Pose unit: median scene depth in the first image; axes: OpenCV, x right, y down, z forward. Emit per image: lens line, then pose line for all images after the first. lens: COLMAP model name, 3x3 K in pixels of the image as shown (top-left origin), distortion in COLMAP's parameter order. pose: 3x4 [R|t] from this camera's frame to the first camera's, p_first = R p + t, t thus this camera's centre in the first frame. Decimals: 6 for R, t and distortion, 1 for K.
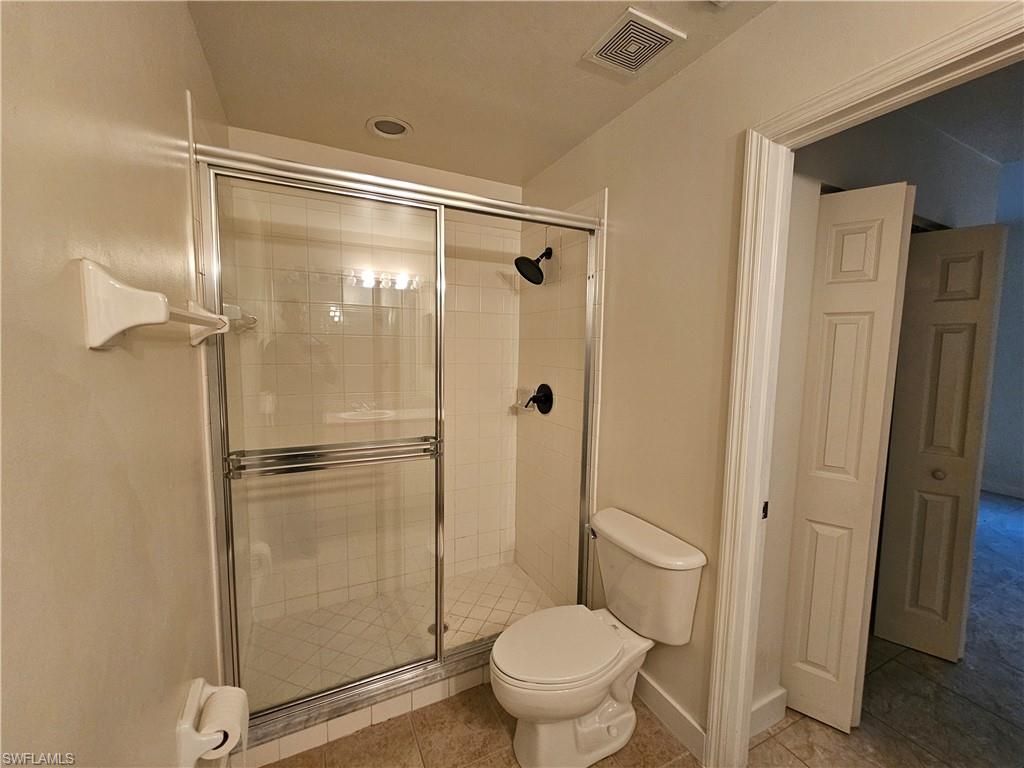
lens RADIAL K [[420.3, 0, 514.0], [0, 420.3, 390.6], [0, 0, 1]] dist [-0.002997, 0.001718]
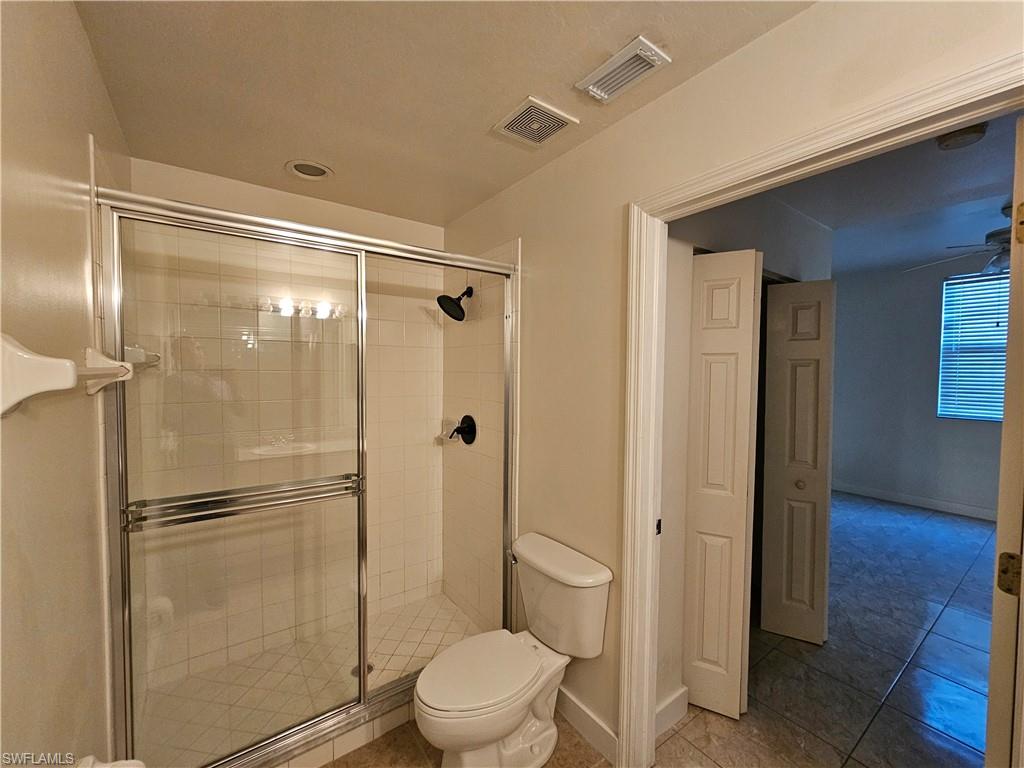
lens RADIAL K [[420.3, 0, 514.1], [0, 420.3, 390.4], [0, 0, 1]] dist [-0.002997, 0.001718]
pose [[0.986383, -0.015215, 0.163762, 0.022317], [0.023855, 0.998417, -0.050928, -0.030818], [-0.162728, 0.054141, 0.985184, -0.068540]]
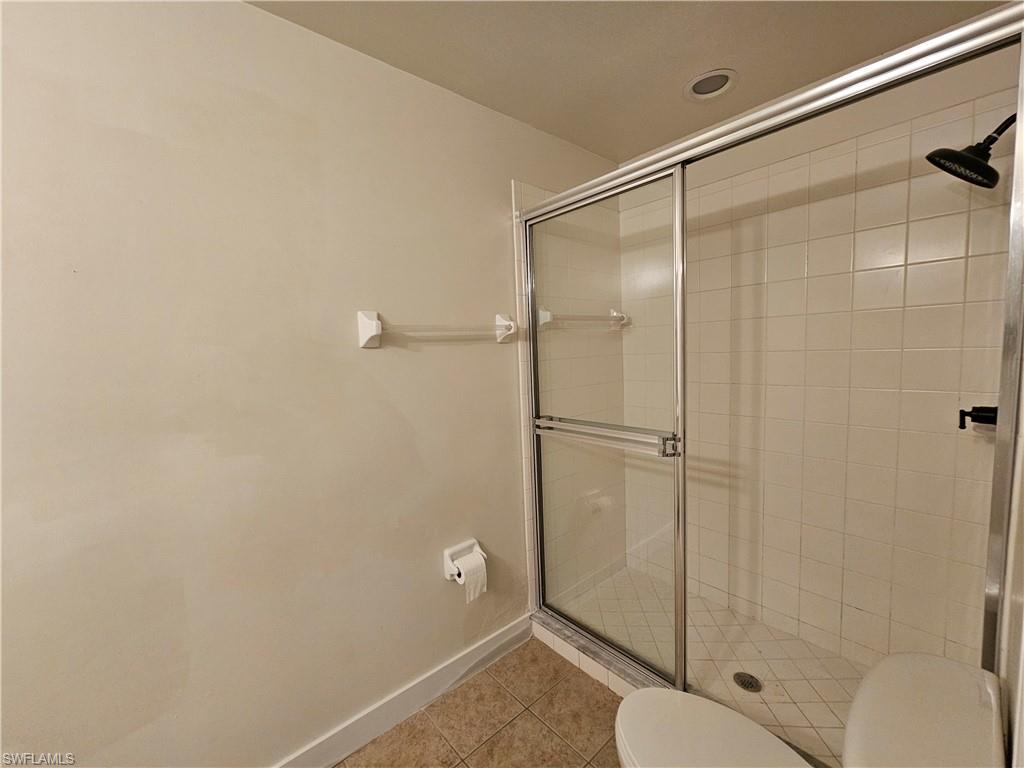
lens RADIAL K [[420.3, 0, 509.7], [0, 420.3, 388.3], [0, 0, 1]] dist [-0.002997, 0.001718]
pose [[0.253127, 0.072024, -0.964748, 0.566427], [-0.052885, 0.996764, 0.060538, -0.021410], [0.965987, 0.035697, 0.256117, 0.437791]]
